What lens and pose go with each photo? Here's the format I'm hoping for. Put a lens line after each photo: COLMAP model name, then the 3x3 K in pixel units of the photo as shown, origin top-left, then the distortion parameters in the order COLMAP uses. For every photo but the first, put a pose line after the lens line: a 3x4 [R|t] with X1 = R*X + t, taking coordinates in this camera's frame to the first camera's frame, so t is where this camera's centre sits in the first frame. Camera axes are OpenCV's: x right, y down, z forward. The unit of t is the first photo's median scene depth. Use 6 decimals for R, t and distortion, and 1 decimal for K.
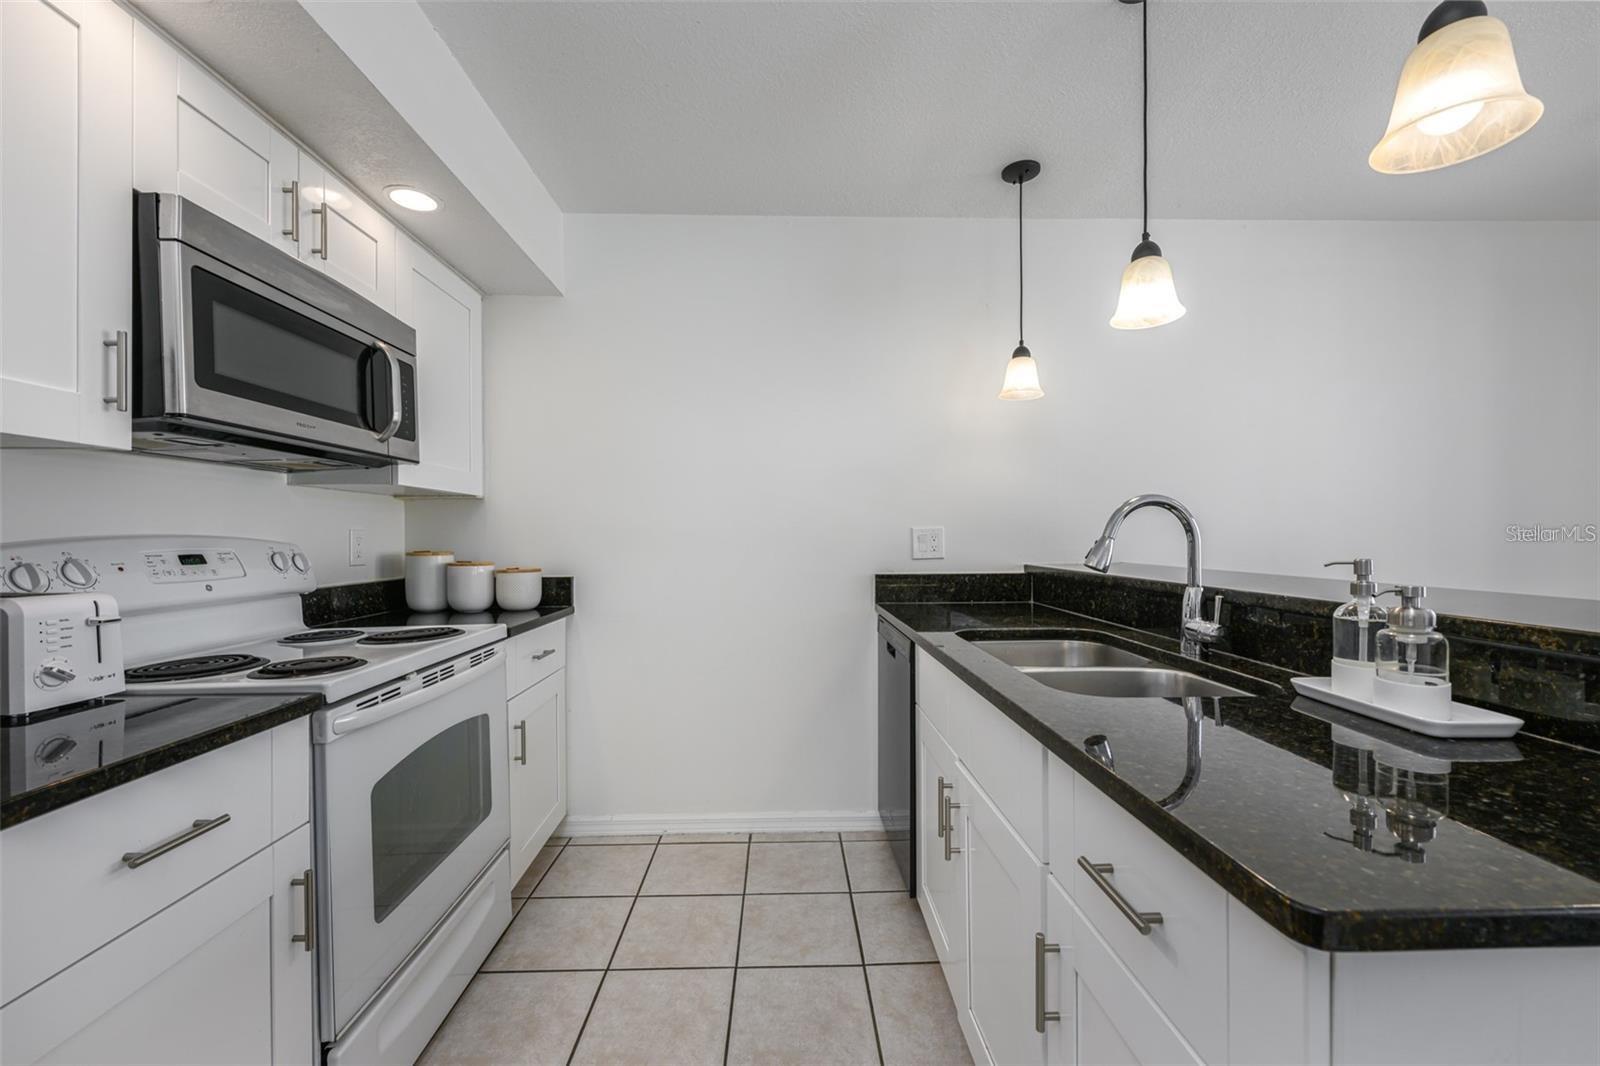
lens RADIAL K [[639.4, 0, 797.5], [0, 639.4, 532.3], [0, 0, 1]] dist [-0.002032, 0.000110]
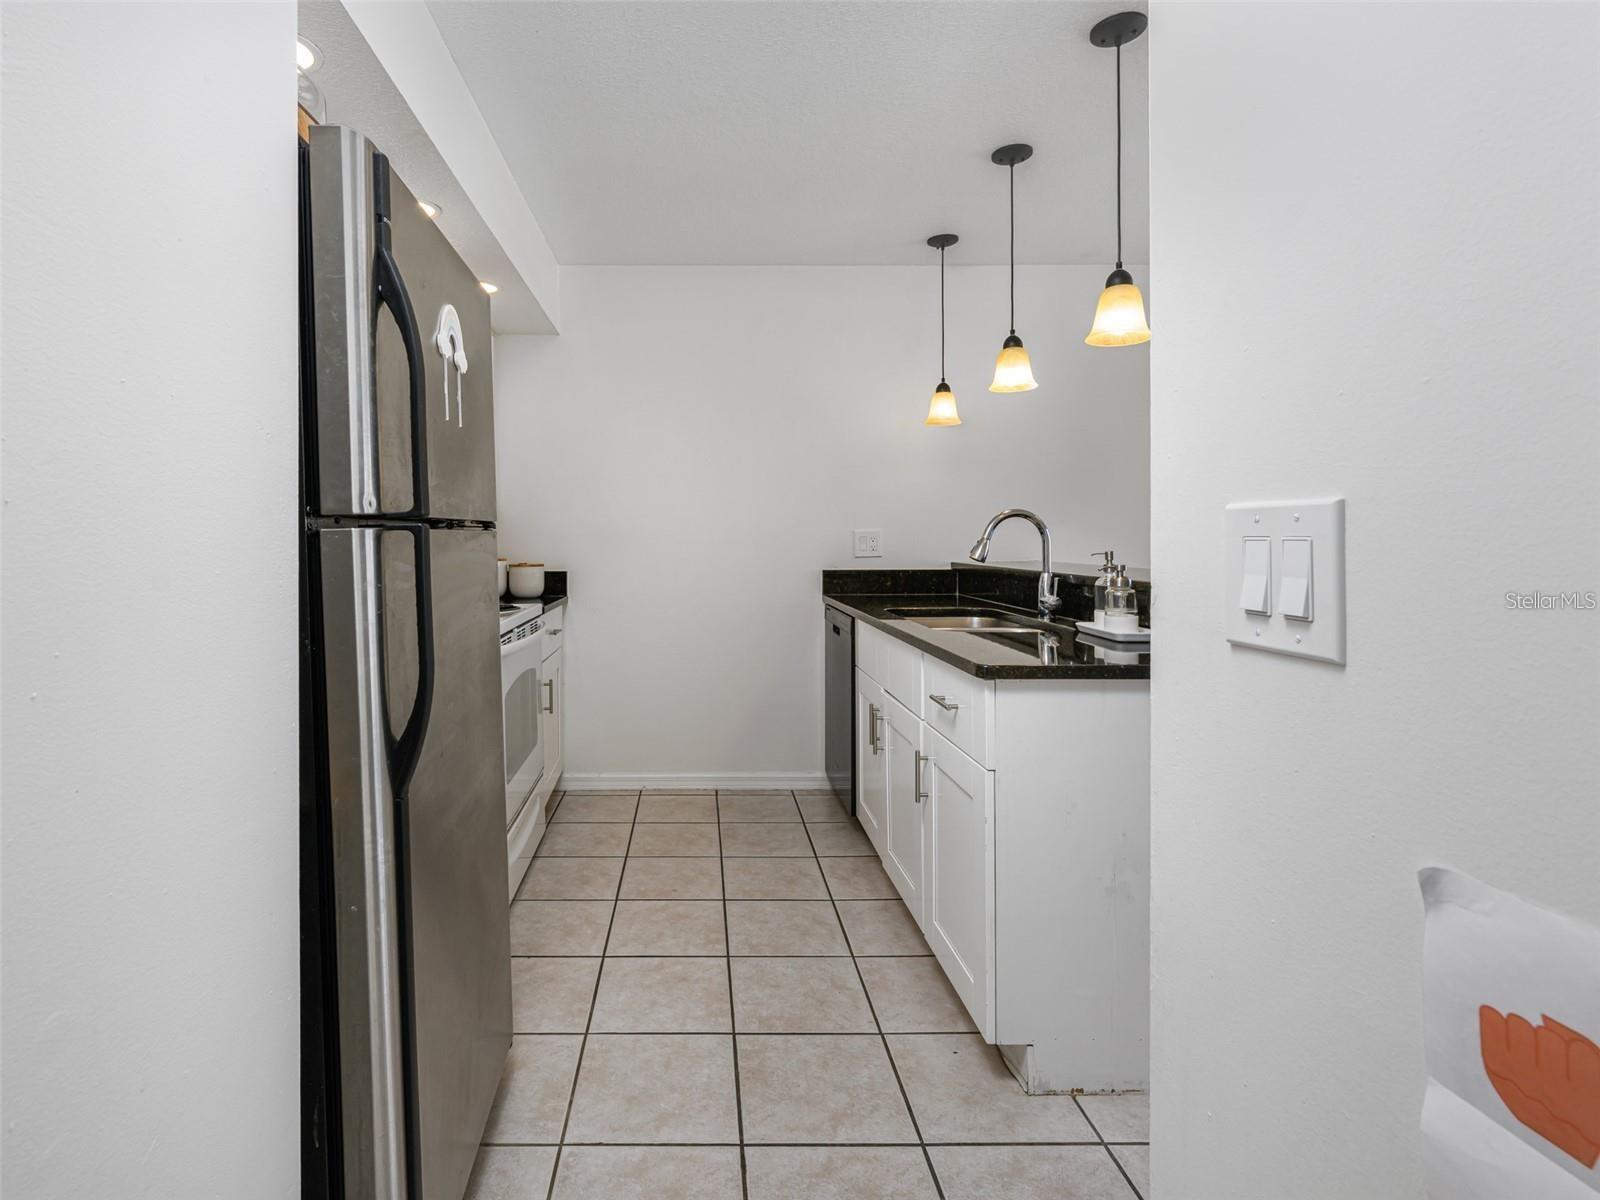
lens RADIAL K [[730.0, 0, 710.7], [0, 730.0, 528.9], [0, 0, 1]] dist [0.003632, 0.000012]
pose [[0.999705, 0.001840, -0.024219, -0.071937], [-0.001986, 0.999980, -0.006010, -0.001907], [0.024208, 0.006056, 0.999689, -0.479490]]
